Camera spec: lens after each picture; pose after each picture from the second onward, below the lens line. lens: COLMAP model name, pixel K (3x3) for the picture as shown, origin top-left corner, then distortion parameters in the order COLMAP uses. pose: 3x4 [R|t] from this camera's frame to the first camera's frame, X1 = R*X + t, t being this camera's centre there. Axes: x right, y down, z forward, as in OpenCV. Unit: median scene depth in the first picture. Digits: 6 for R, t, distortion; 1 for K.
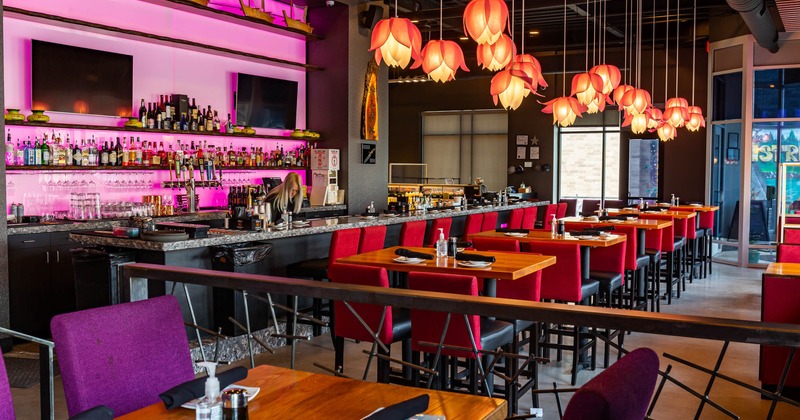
lens RADIAL K [[772.4, 0, 400.0], [0, 772.4, 210.0], [0, 0, 1]] dist [-0.003254, -0.004197]
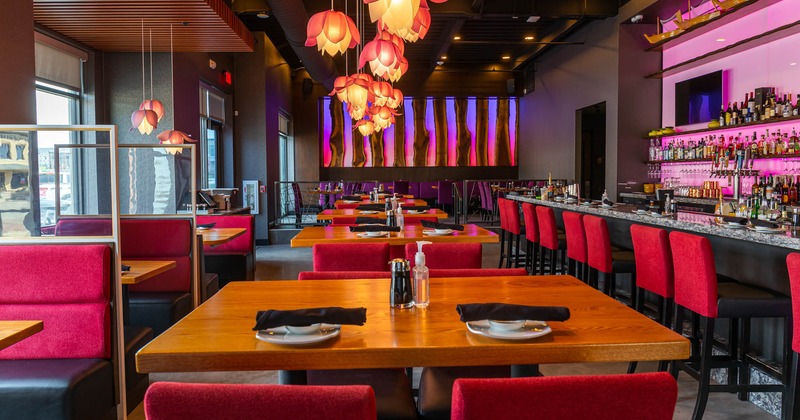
lens RADIAL K [[559.2, 0, 400.0], [0, 559.2, 210.0], [0, 0, 1]] dist [0.010627, -0.000594]
pose [[-0.844219, 0.033075, -0.534977, 0.553741], [-0.029067, 0.993800, 0.107311, -0.053762], [0.535209, 0.106144, -0.838024, 1.427741]]
